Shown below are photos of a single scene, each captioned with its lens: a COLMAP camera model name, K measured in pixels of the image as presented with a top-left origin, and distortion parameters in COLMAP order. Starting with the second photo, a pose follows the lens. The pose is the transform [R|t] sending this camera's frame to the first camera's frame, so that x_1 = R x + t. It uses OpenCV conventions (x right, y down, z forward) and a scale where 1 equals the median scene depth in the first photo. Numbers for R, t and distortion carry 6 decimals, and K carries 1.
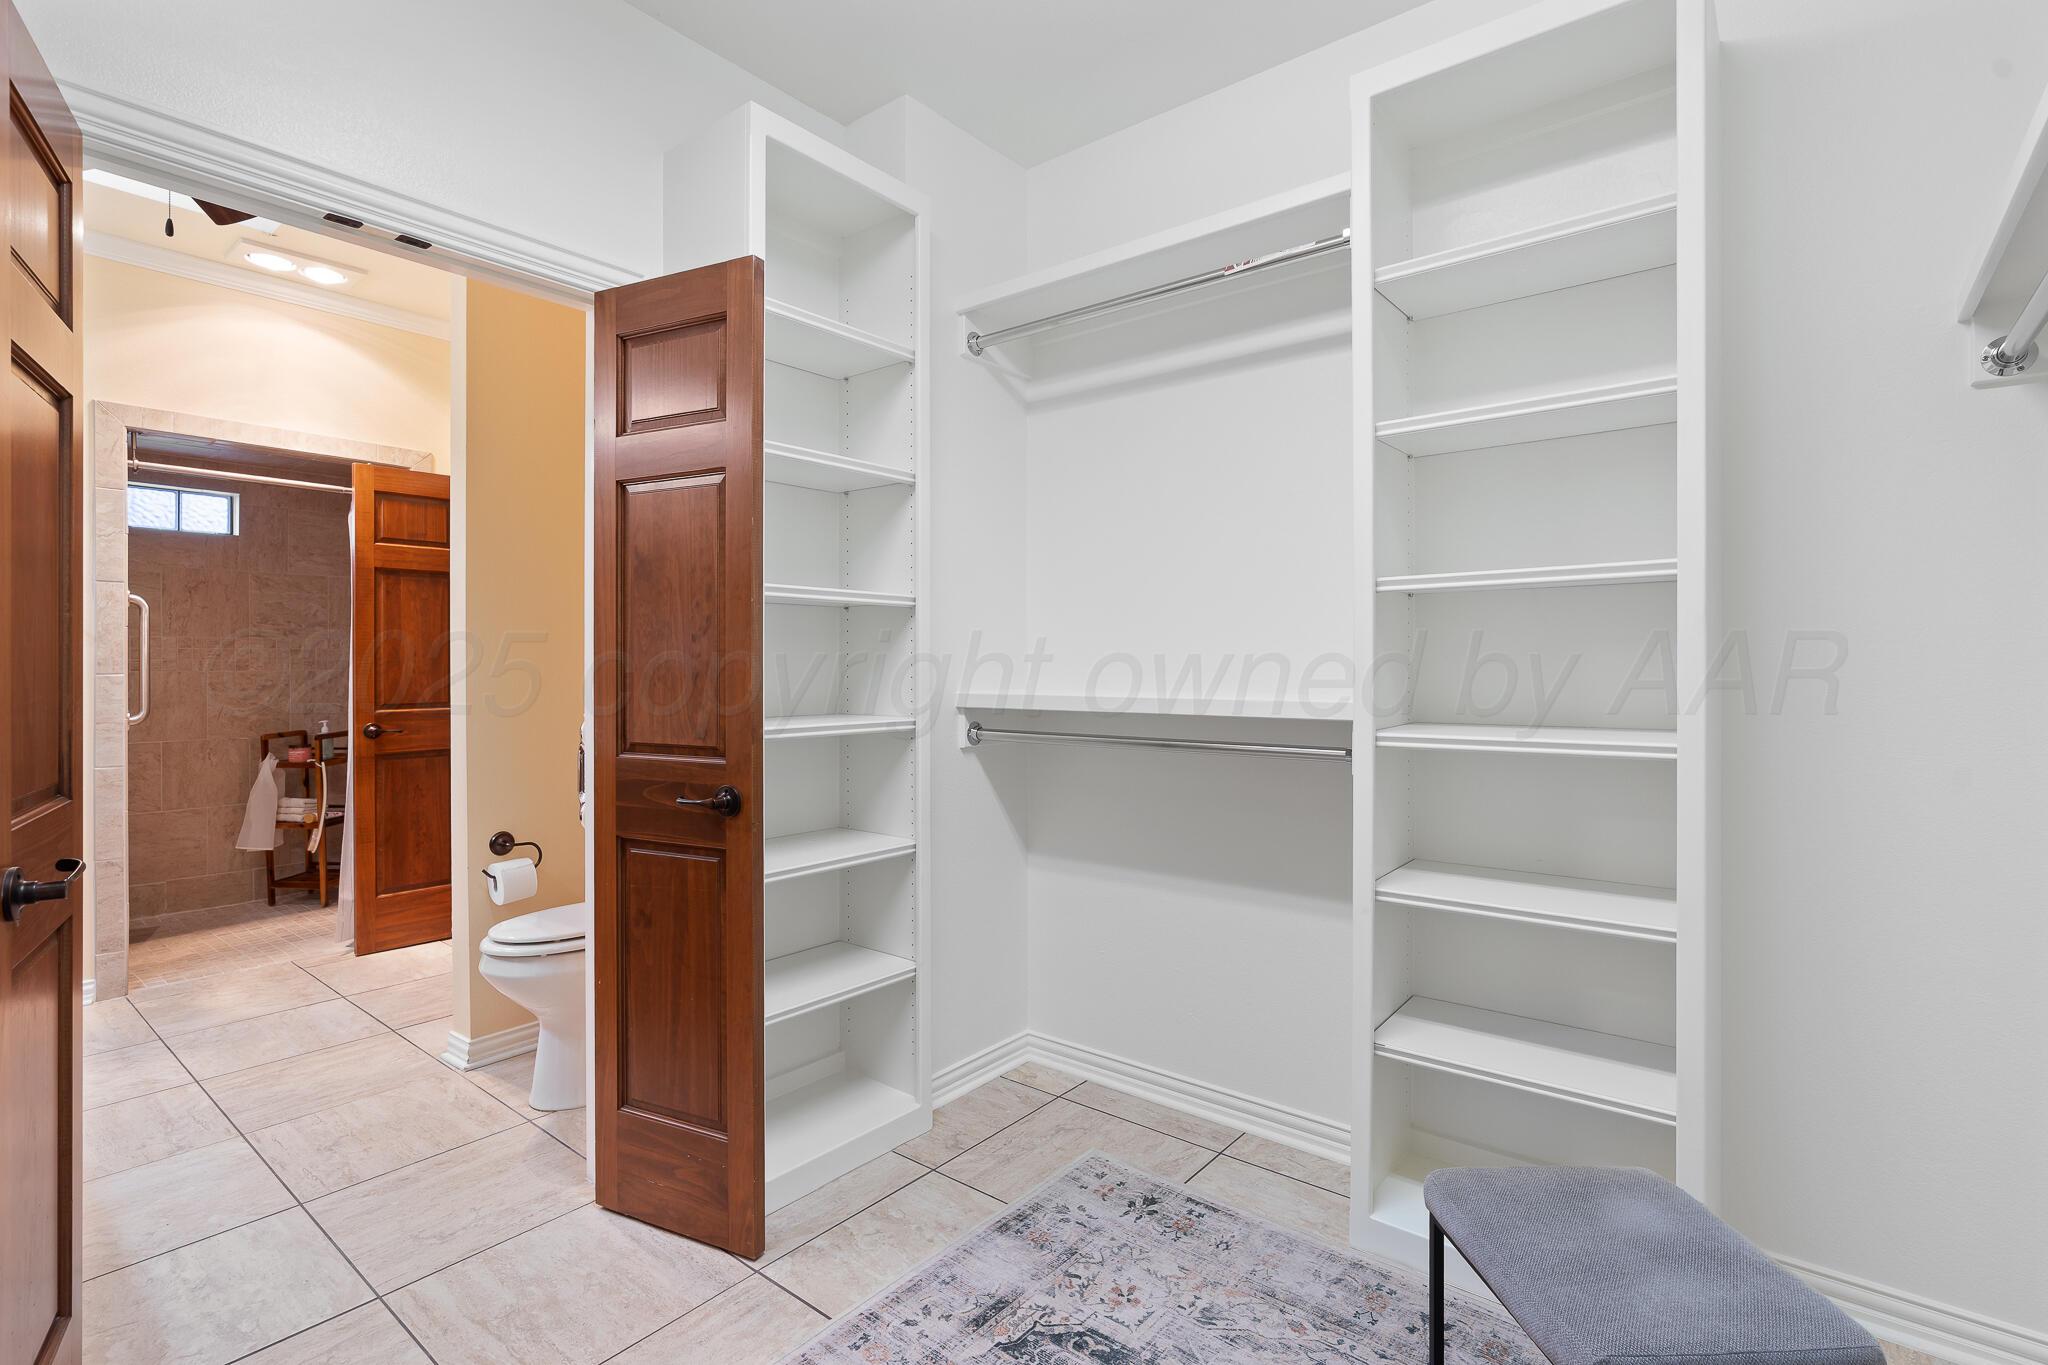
lens RADIAL K [[965.6, 0, 1014.0], [0, 965.6, 677.5], [0, 0, 1]] dist [-0.001010, 0.000293]
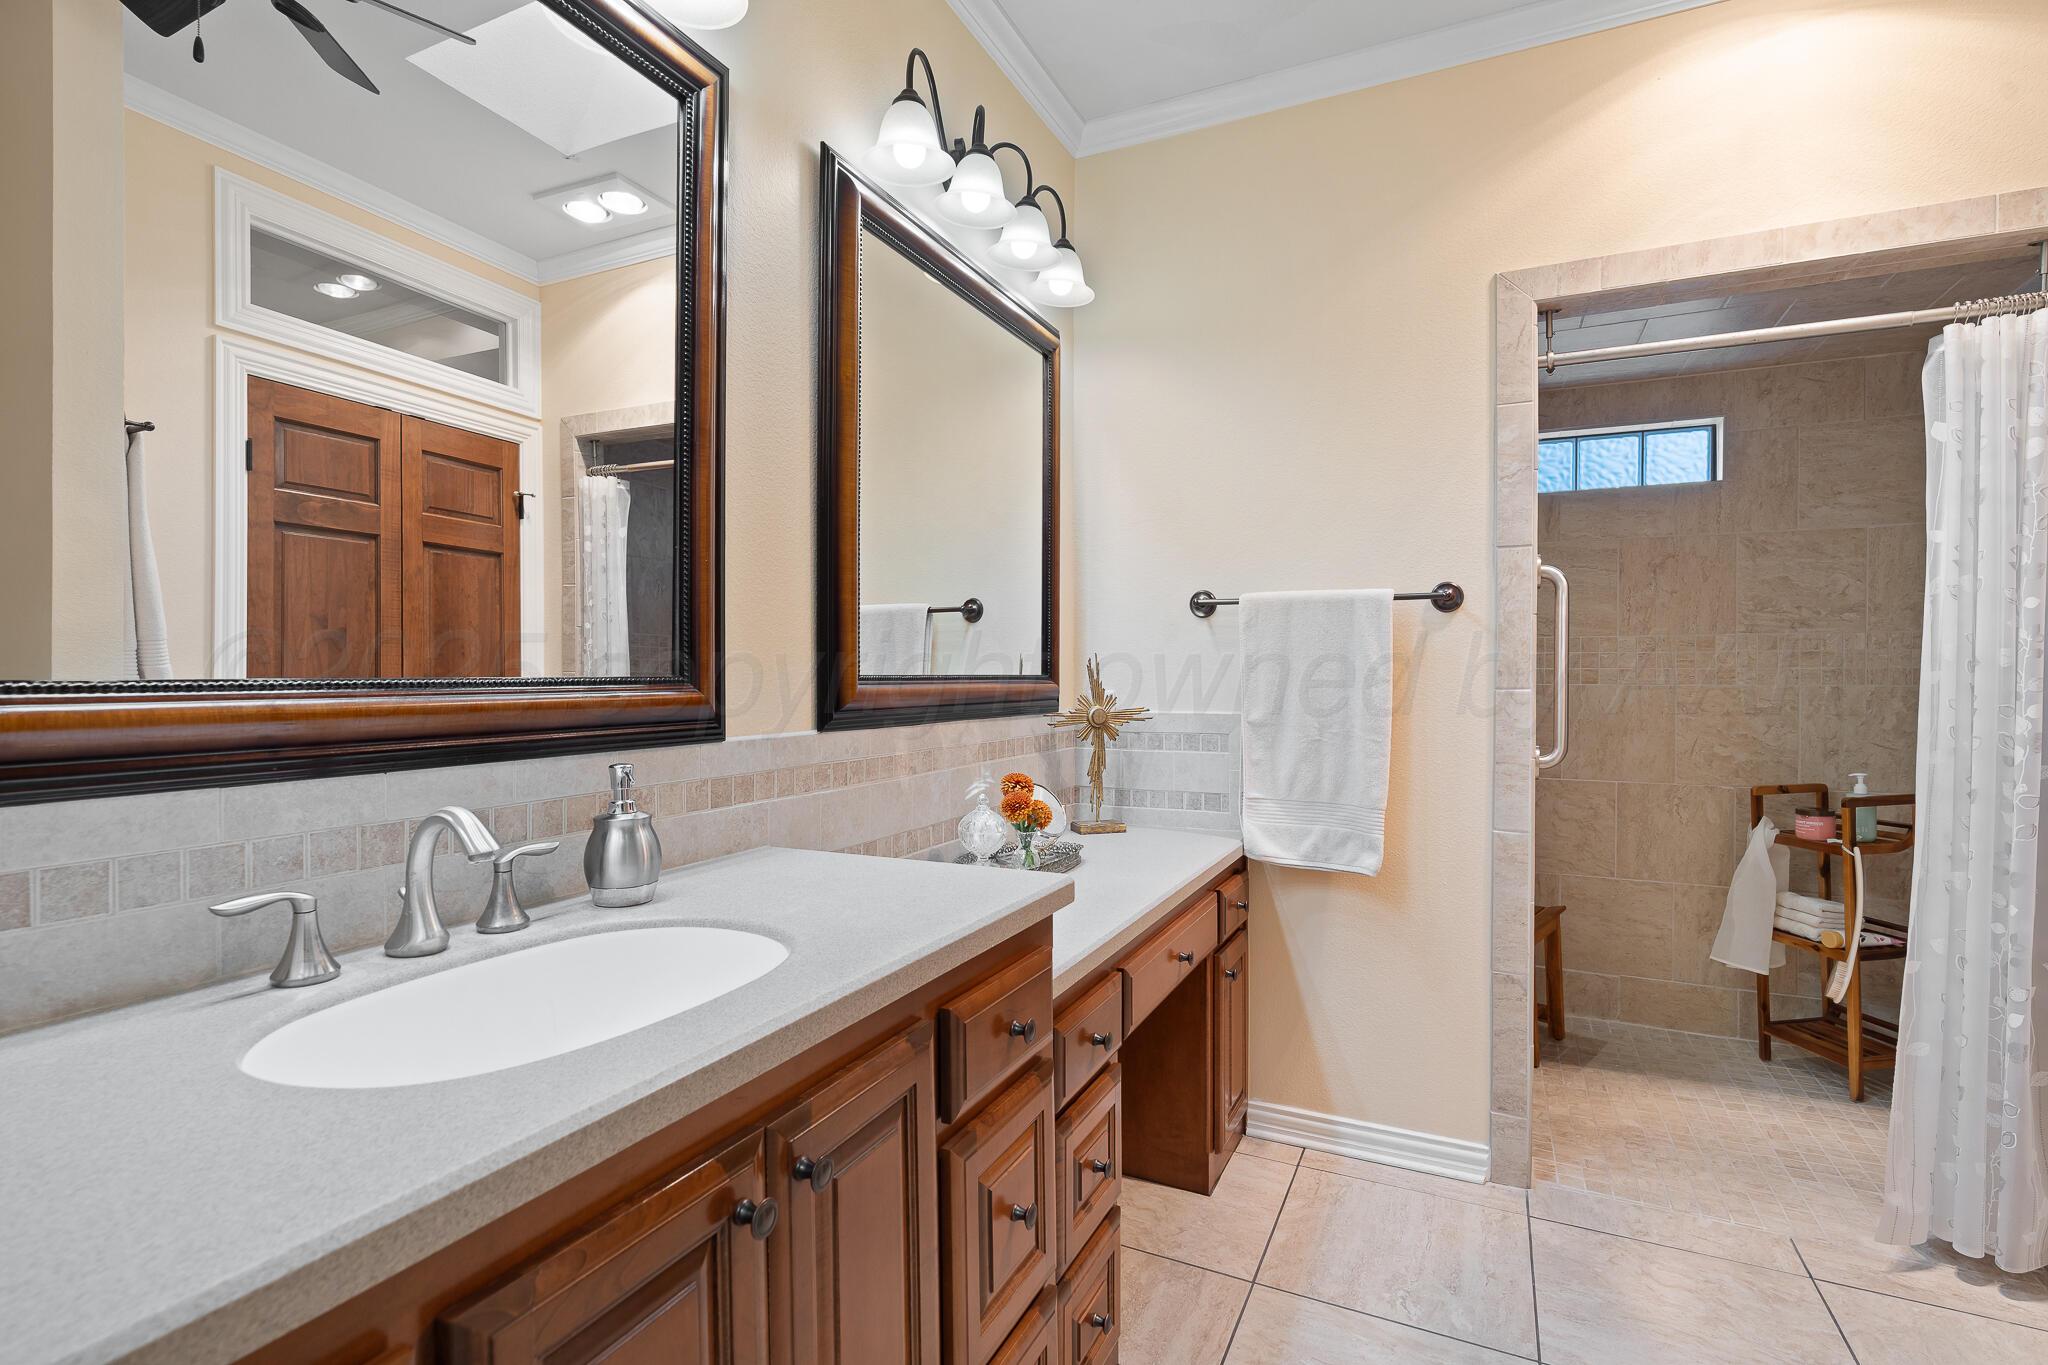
lens RADIAL K [[952.6, 0, 1026.7], [0, 952.6, 670.2], [0, 0, 1]] dist [-0.005953, 0.001525]
pose [[0.237171, -0.003172, -0.971463, -0.286272], [-0.017209, 0.999824, -0.007466, -0.004046], [0.971315, 0.018488, 0.237075, 0.387205]]
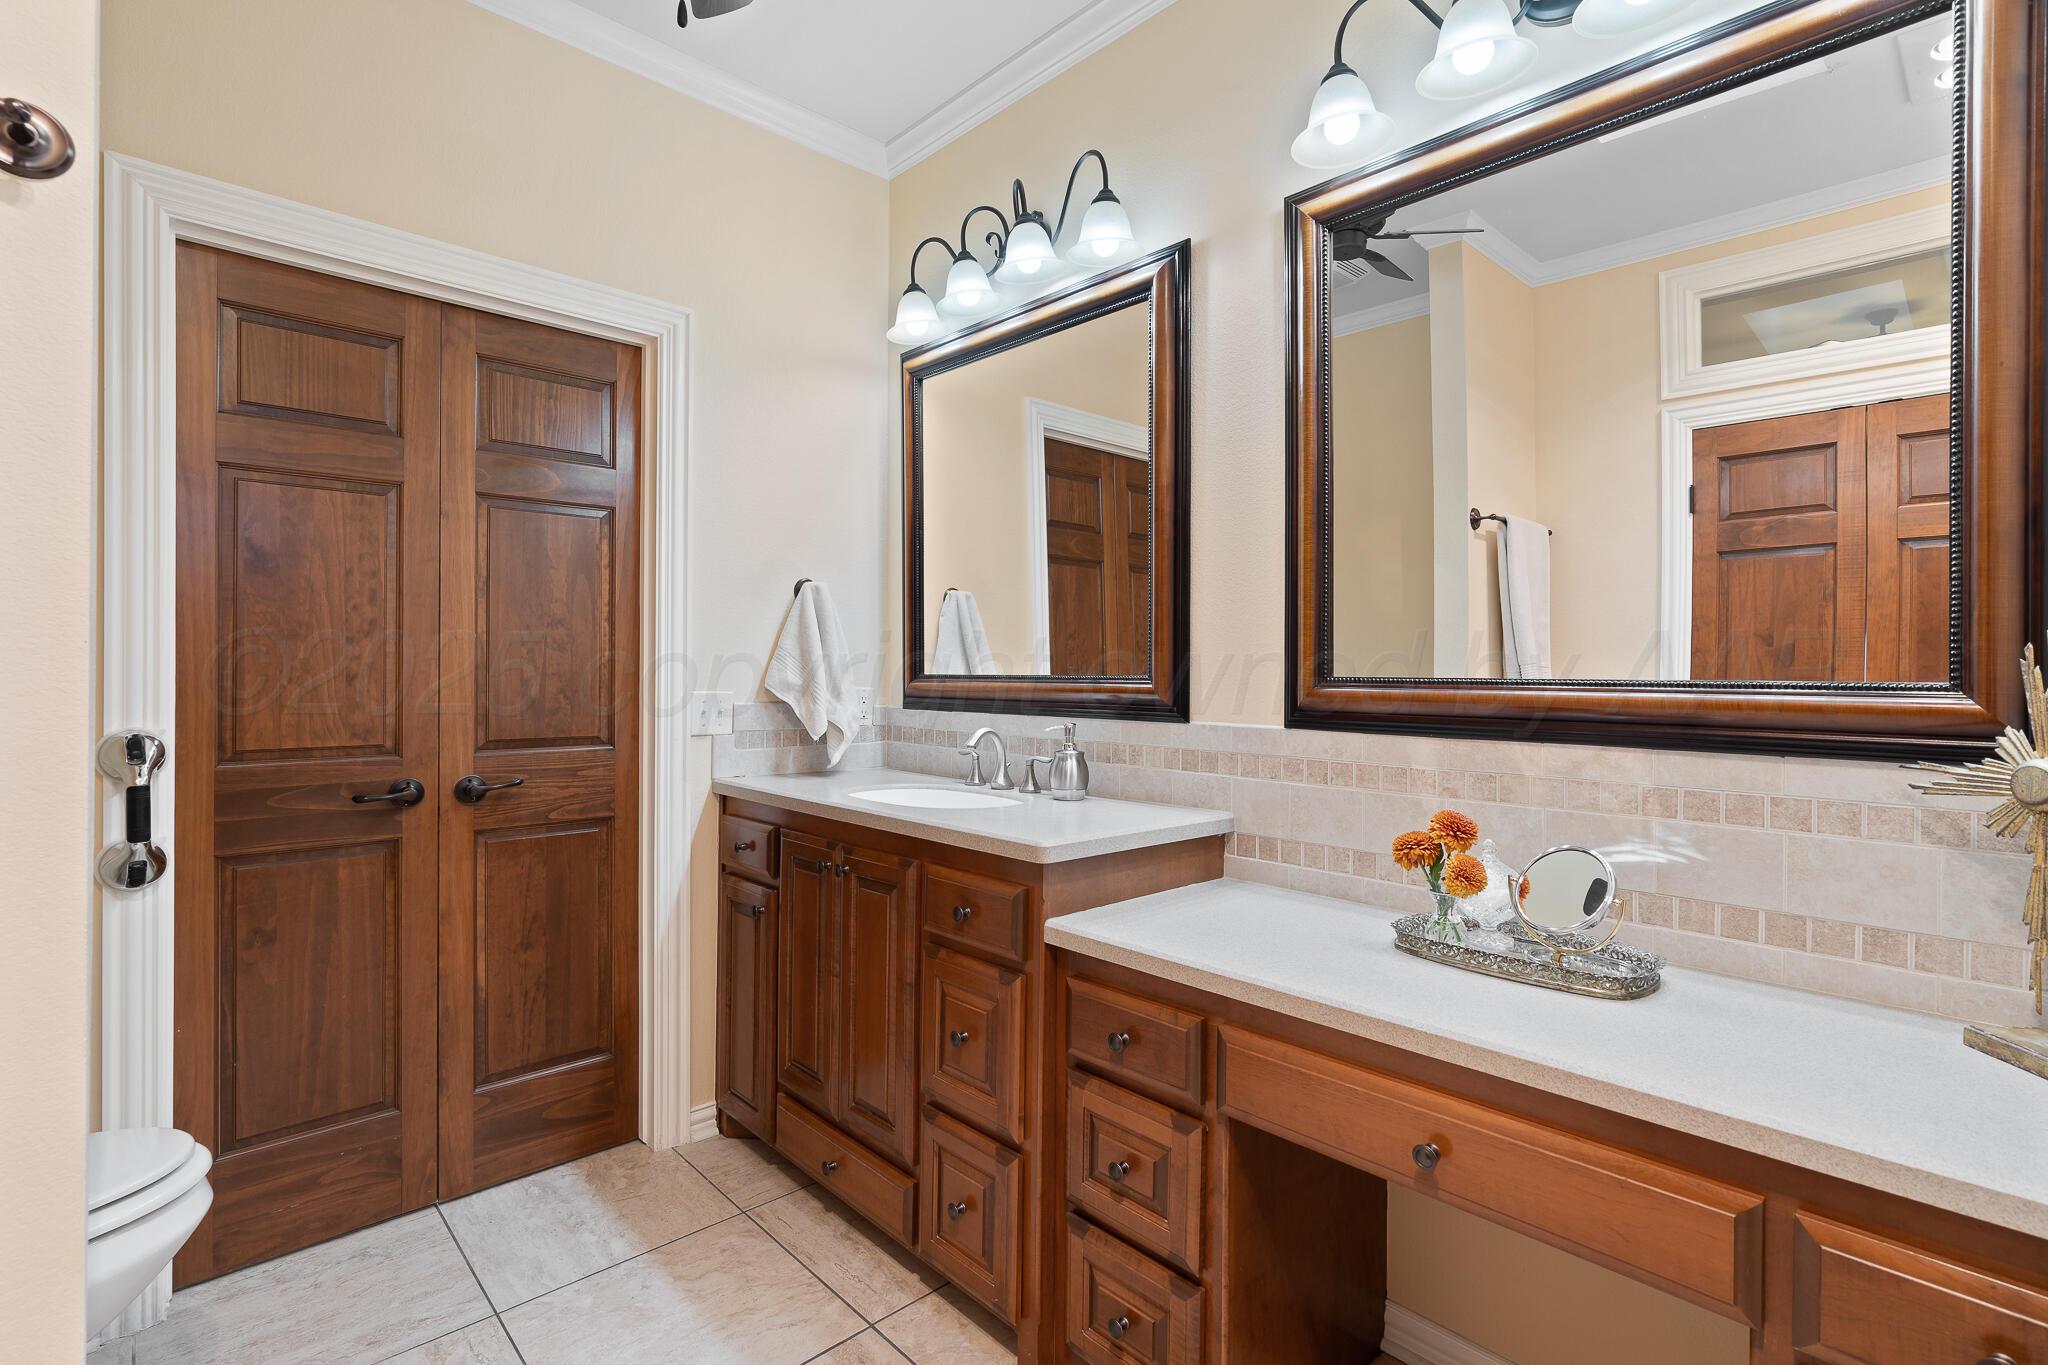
lens RADIAL K [[952.6, 0, 1026.7], [0, 952.6, 670.2], [0, 0, 1]] dist [-0.005953, 0.001525]
pose [[-0.990610, -0.015909, 0.135787, -0.701871], [-0.015762, 0.999873, 0.002156, -0.005425], [-0.135804, -0.000005, -0.990736, 0.937677]]
